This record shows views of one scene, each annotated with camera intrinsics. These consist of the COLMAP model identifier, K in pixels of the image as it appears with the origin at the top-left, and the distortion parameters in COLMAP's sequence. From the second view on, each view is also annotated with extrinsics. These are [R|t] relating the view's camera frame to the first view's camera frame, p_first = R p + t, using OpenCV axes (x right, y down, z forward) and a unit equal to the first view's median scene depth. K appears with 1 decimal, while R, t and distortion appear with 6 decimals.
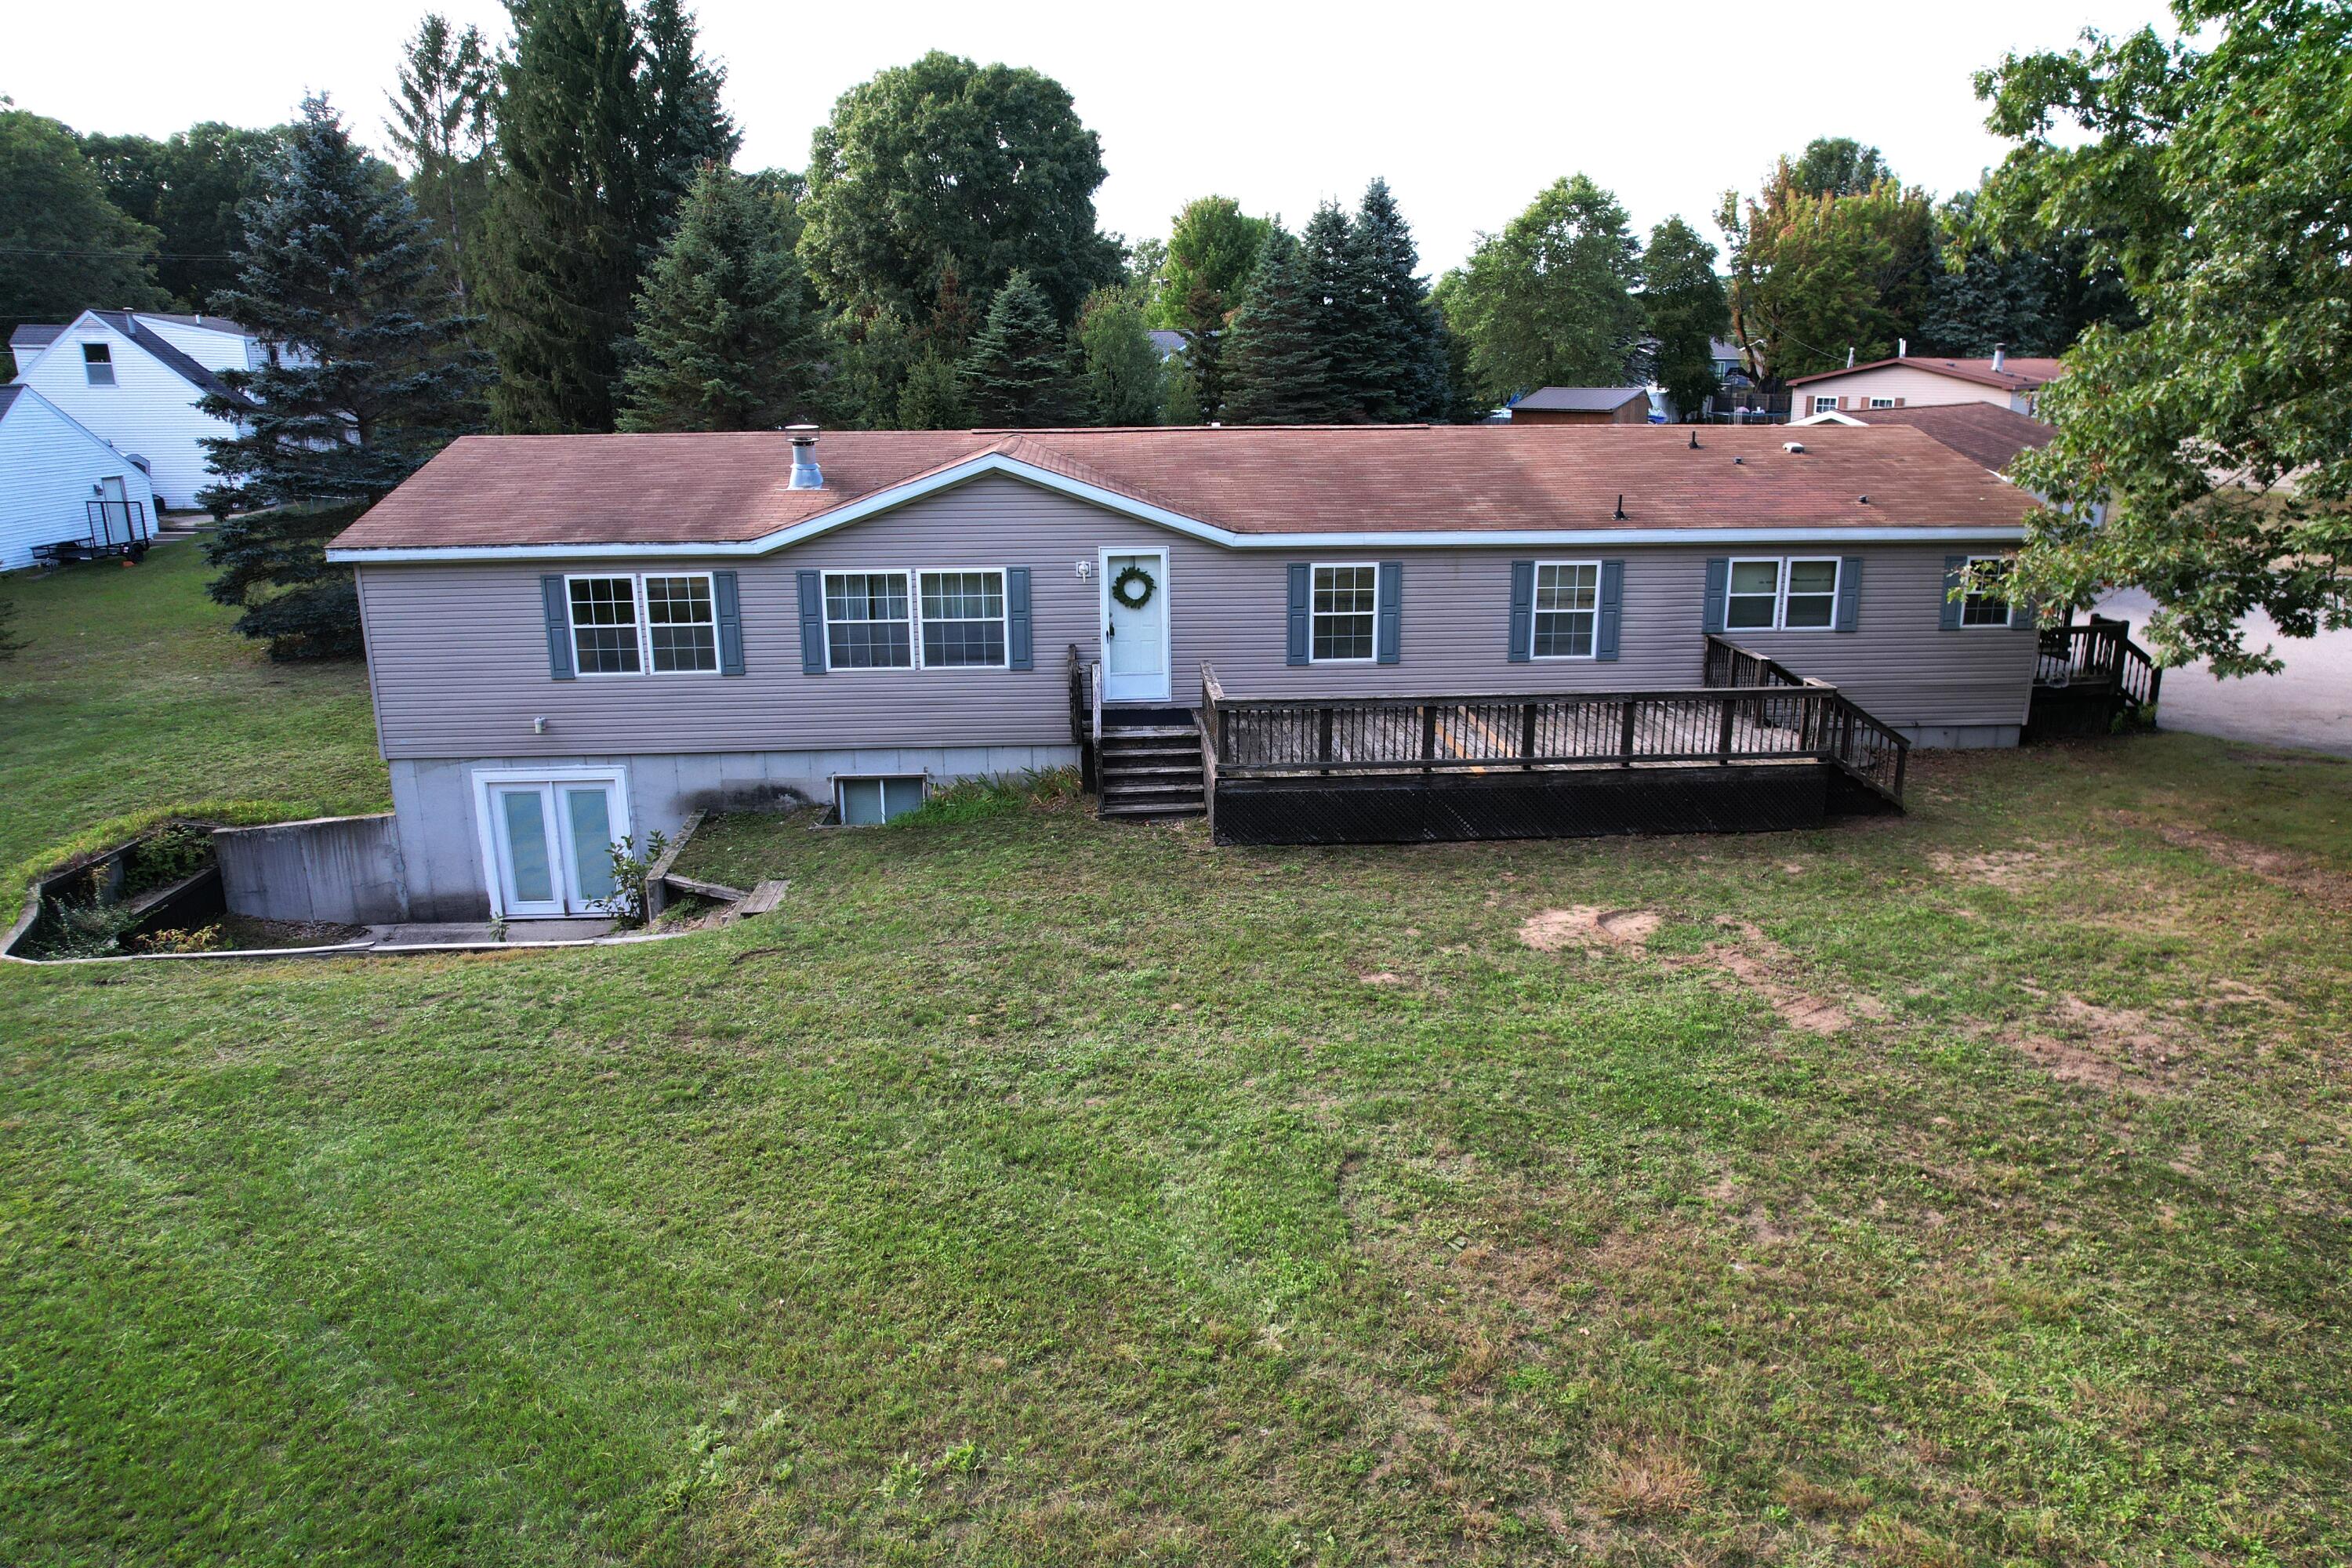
lens RADIAL K [[1487.7, 0, 1196.0], [0, 1487.7, 782.8], [0, 0, 1]] dist [-0.068056, 0.050292]
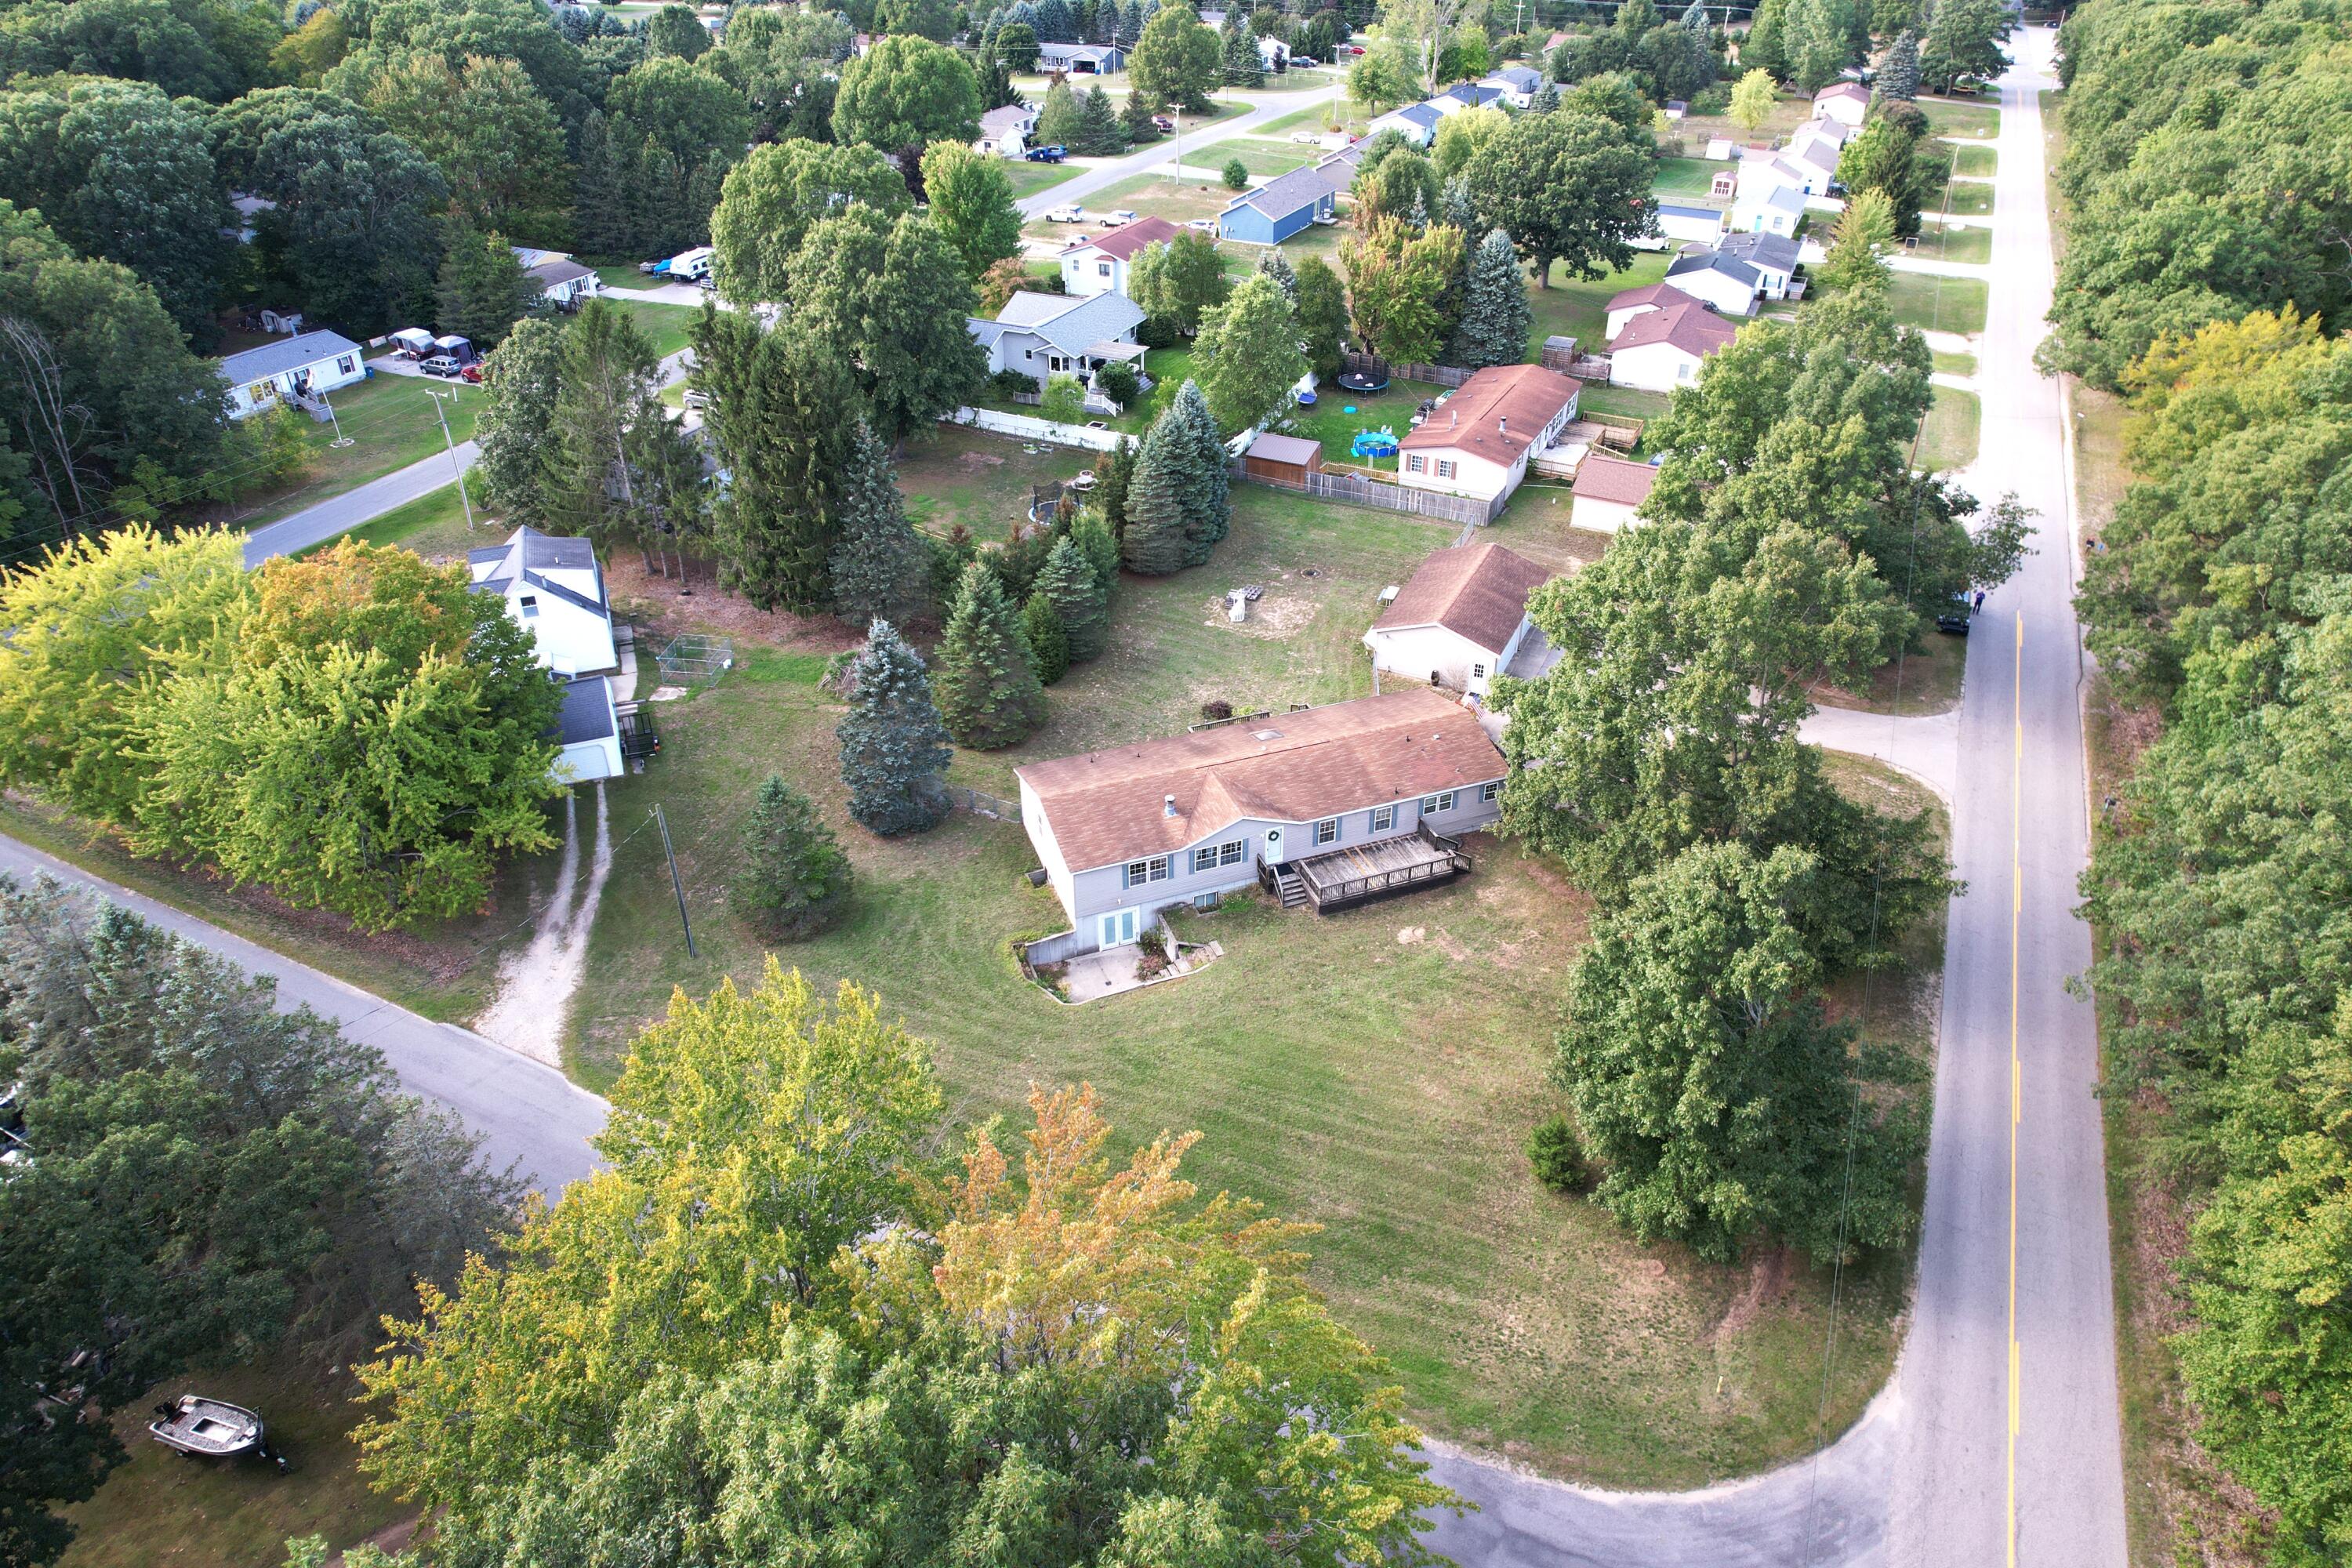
lens RADIAL K [[1492.1, 0, 1193.4], [0, 1492.1, 779.2], [0, 0, 1]] dist [-0.081301, 0.074892]
pose [[0.955327, -0.152637, 0.253084, -1.118523], [0.072463, 0.951147, 0.300115, -1.356898], [-0.286528, -0.268369, 0.919717, -2.227455]]
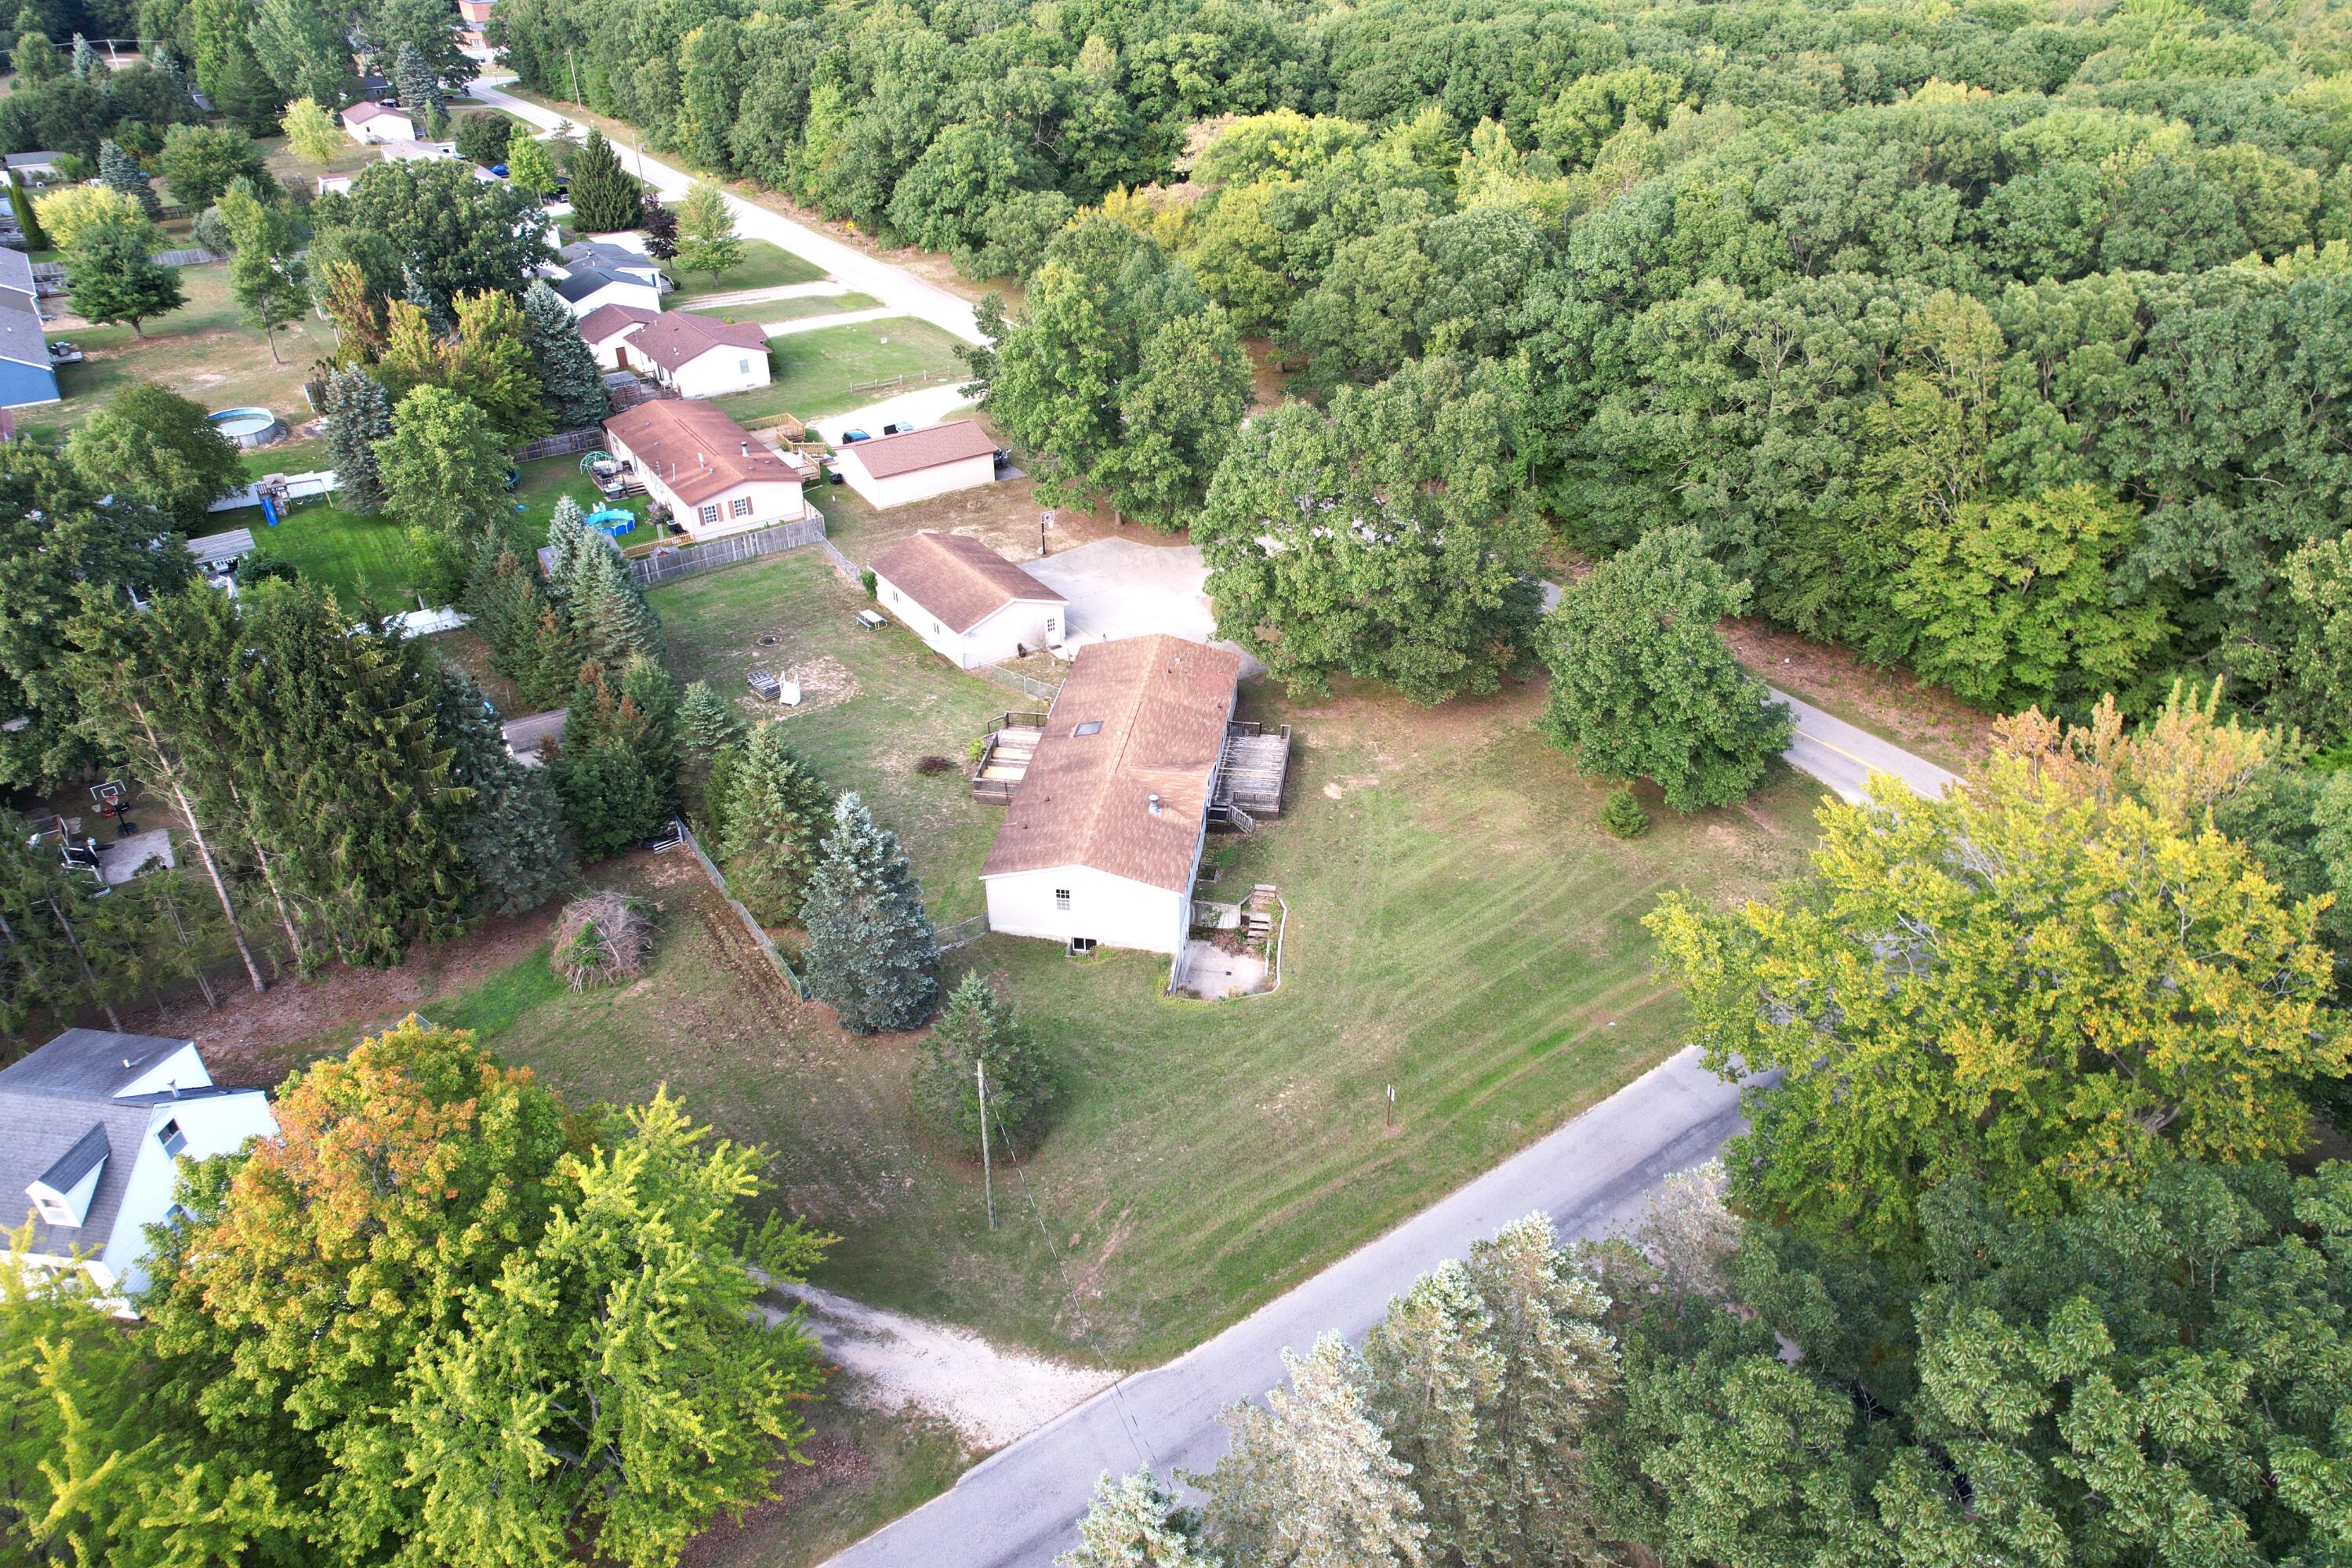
lens RADIAL K [[1492.1, 0, 1193.4], [0, 1492.1, 779.2], [0, 0, 1]] dist [-0.081301, 0.074892]
pose [[0.188406, -0.518084, 0.834321, -3.348361], [0.246721, 0.847260, 0.470404, -2.011650], [-0.950596, 0.117217, 0.287451, -0.067342]]
